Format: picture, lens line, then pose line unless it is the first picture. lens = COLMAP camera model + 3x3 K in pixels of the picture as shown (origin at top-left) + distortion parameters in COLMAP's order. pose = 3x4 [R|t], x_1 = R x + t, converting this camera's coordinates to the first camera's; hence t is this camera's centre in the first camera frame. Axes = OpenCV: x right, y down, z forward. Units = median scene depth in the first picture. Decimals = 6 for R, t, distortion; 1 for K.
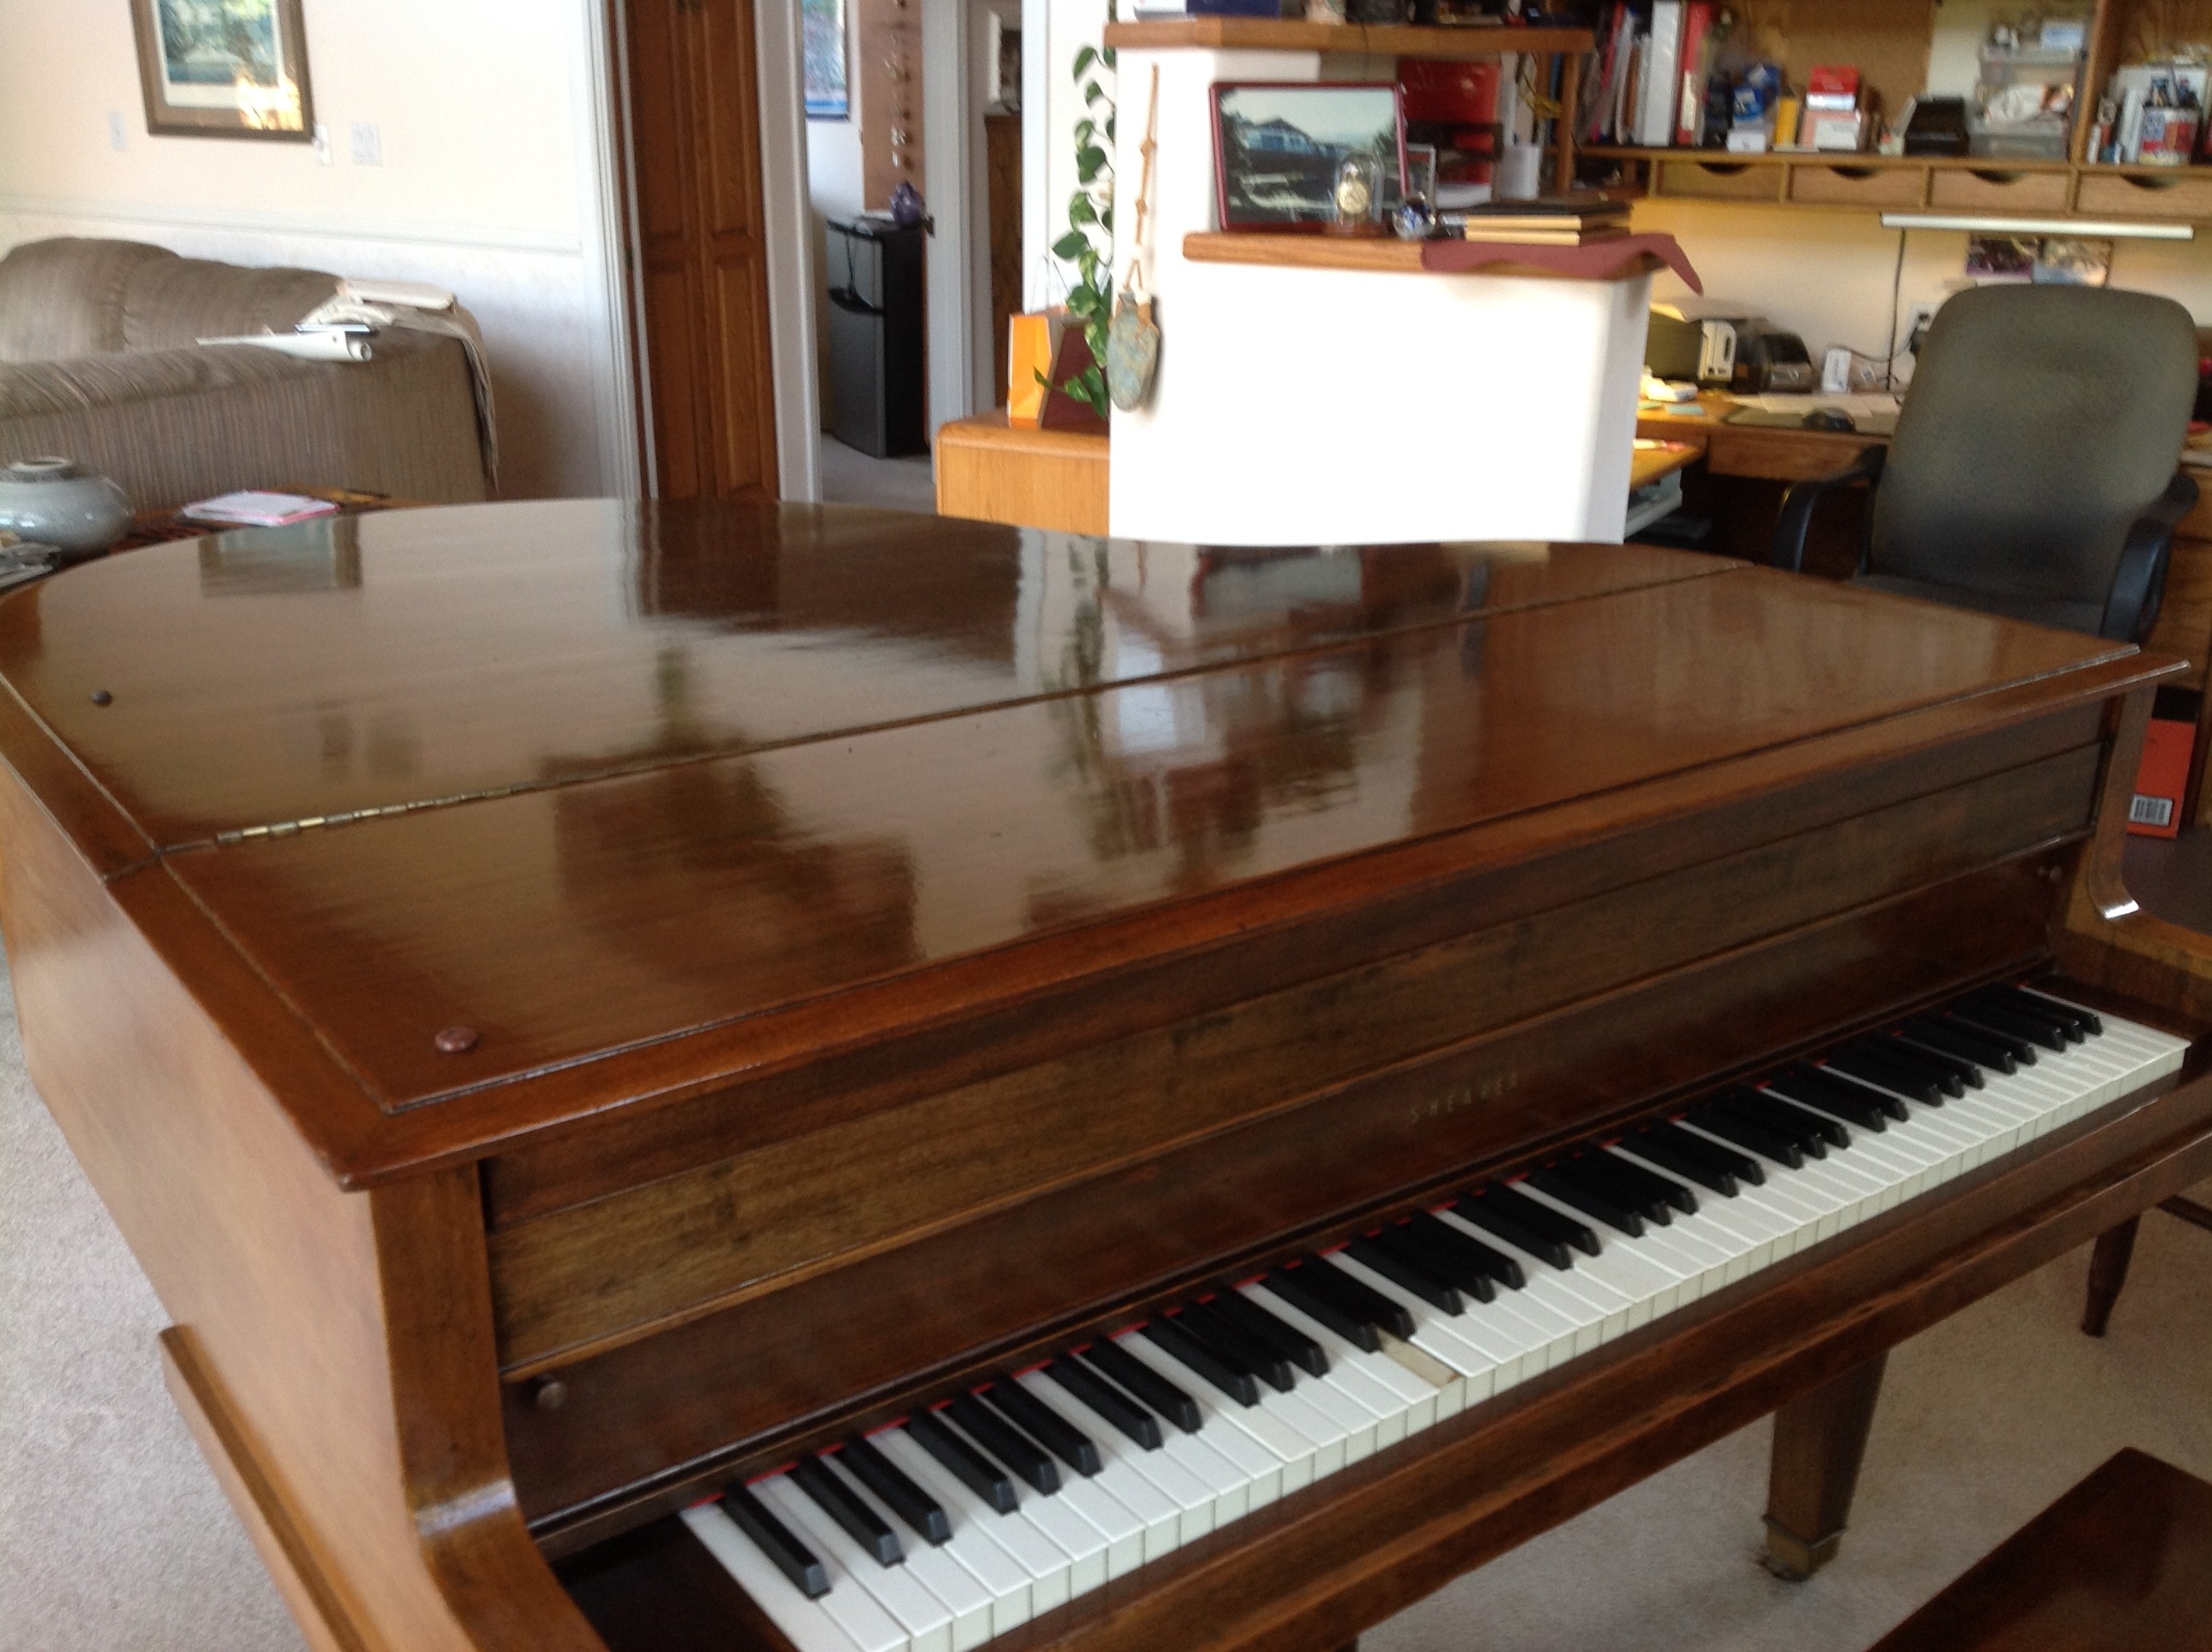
lens RADIAL K [[2207.3, 0, 1084.3], [0, 2207.3, 806.3], [0, 0, 1]] dist [0.188946, -0.457445]
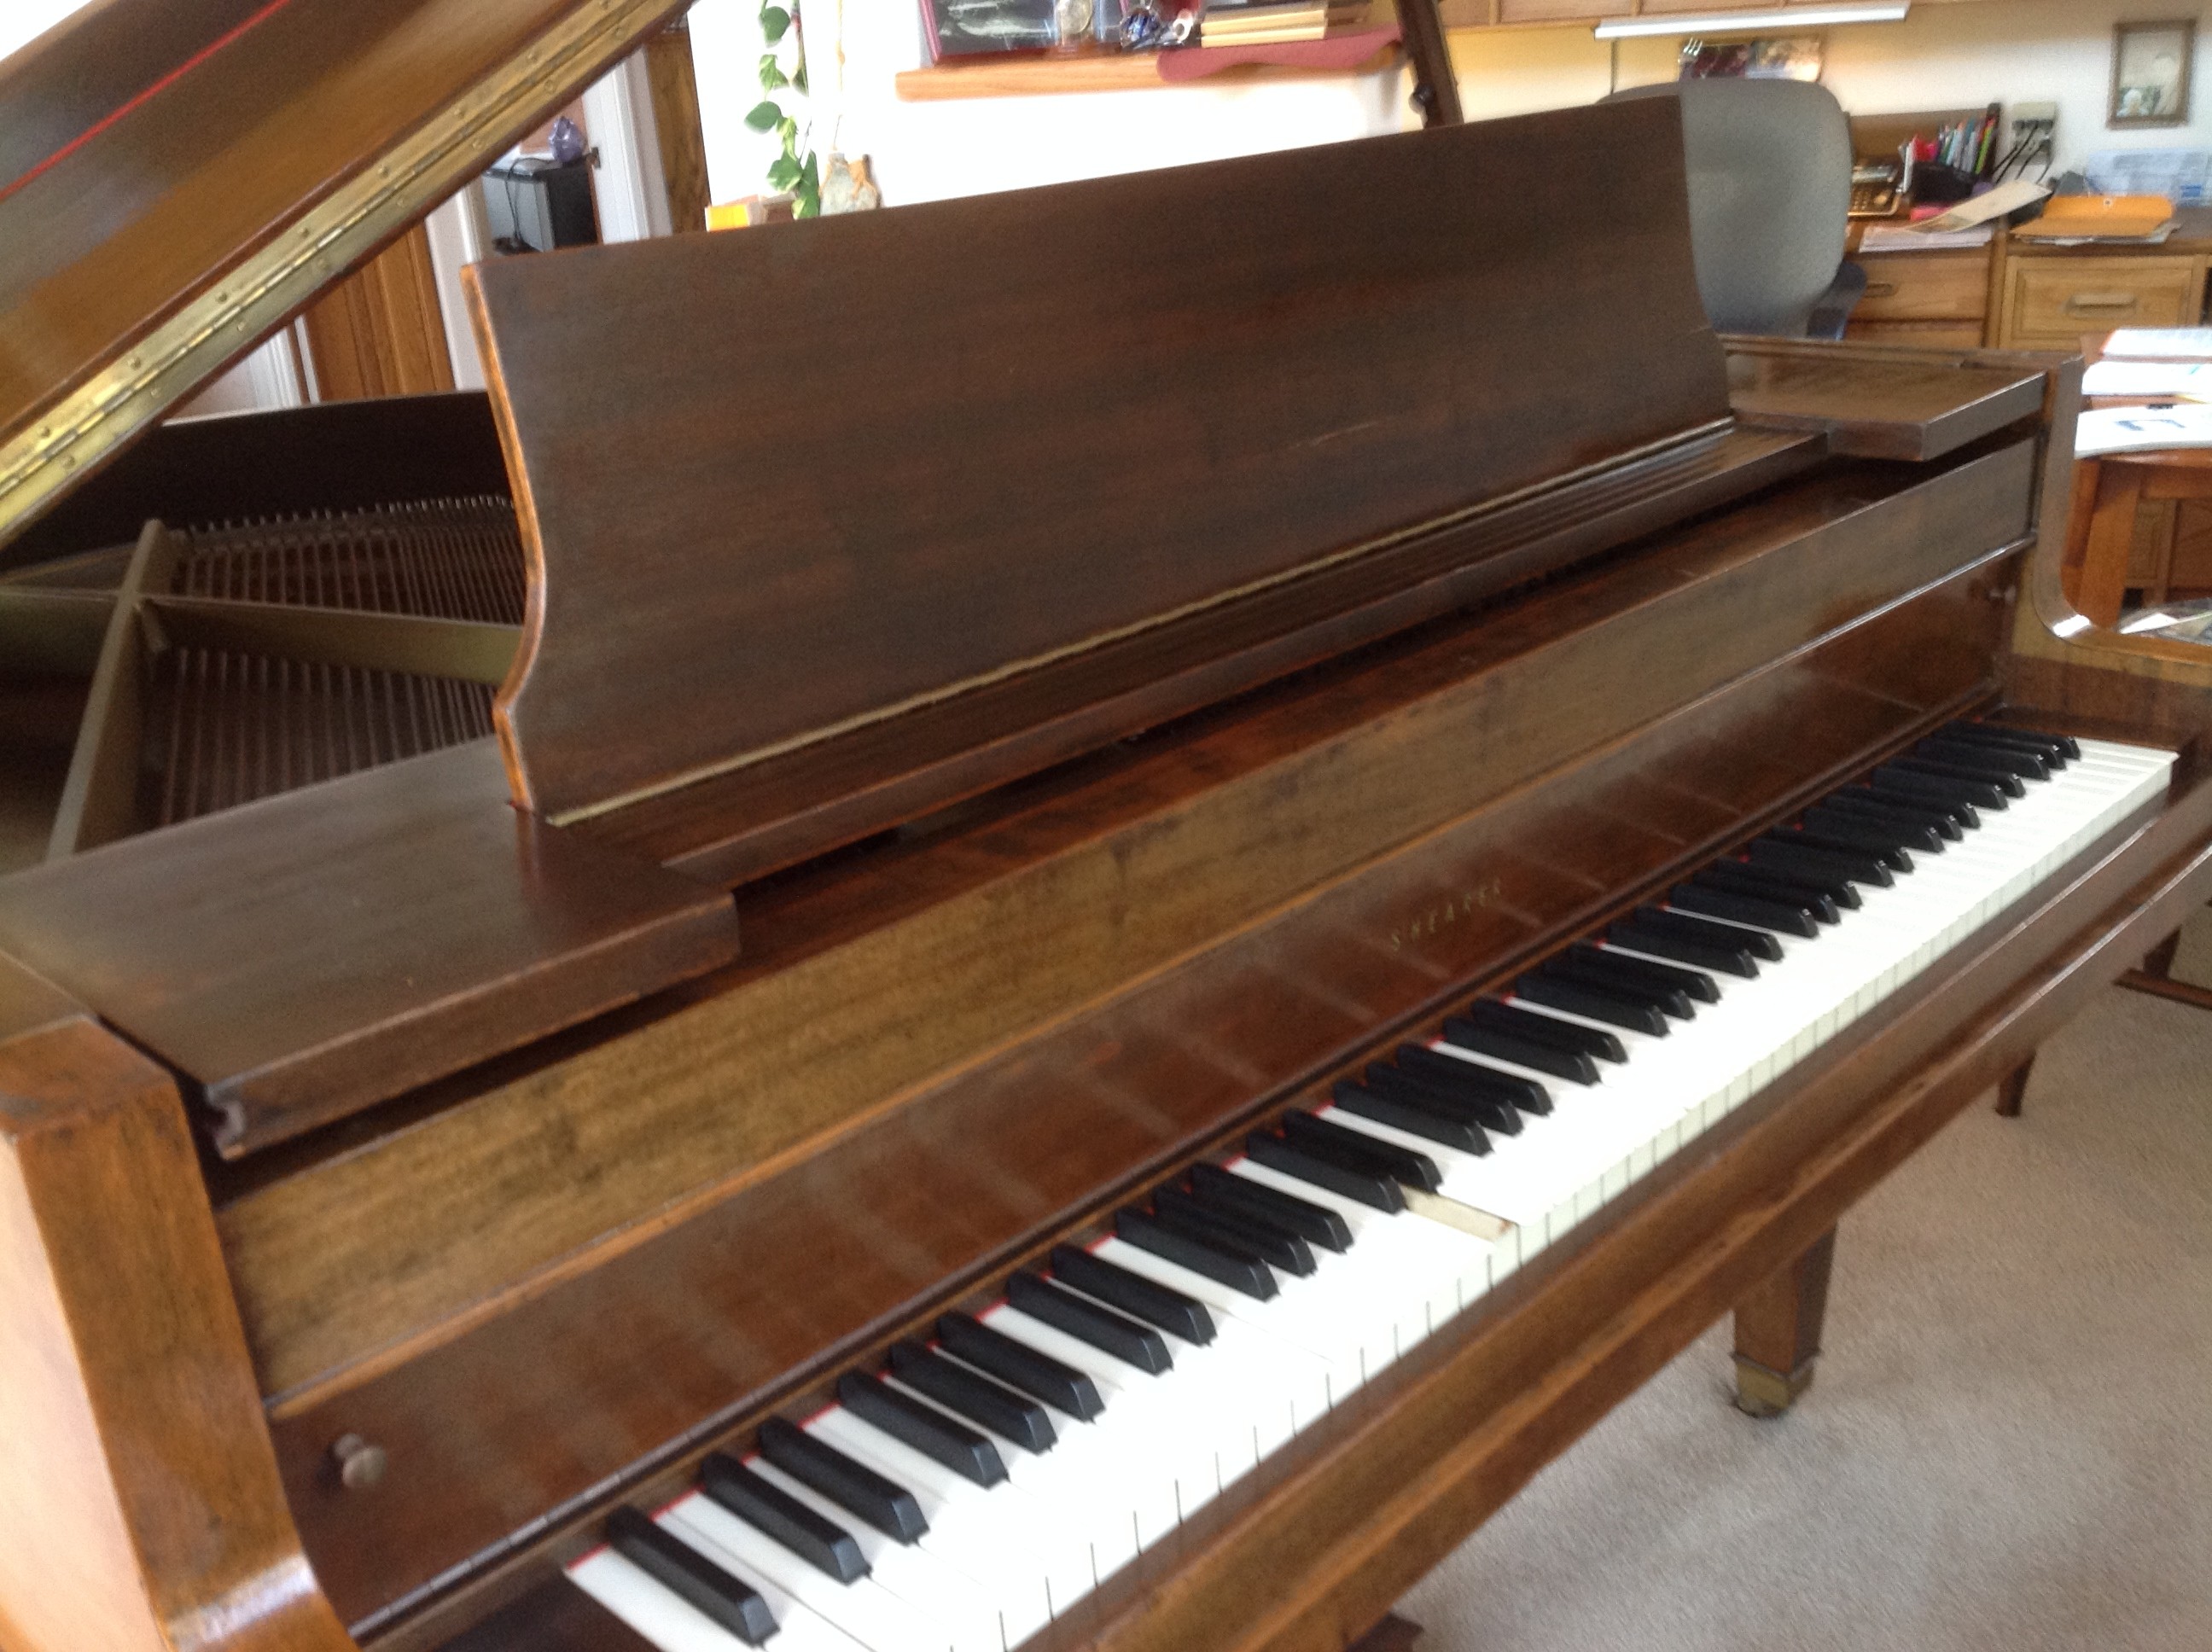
lens RADIAL K [[2201.5, 0, 1121.5], [0, 2201.5, 829.5], [0, 0, 1]] dist [0.183950, -0.433061]
pose [[0.983561, -0.127612, 0.127761, -0.056581], [0.123628, 0.991575, 0.038674, 0.069318], [-0.131620, -0.022243, 0.991051, 0.242101]]
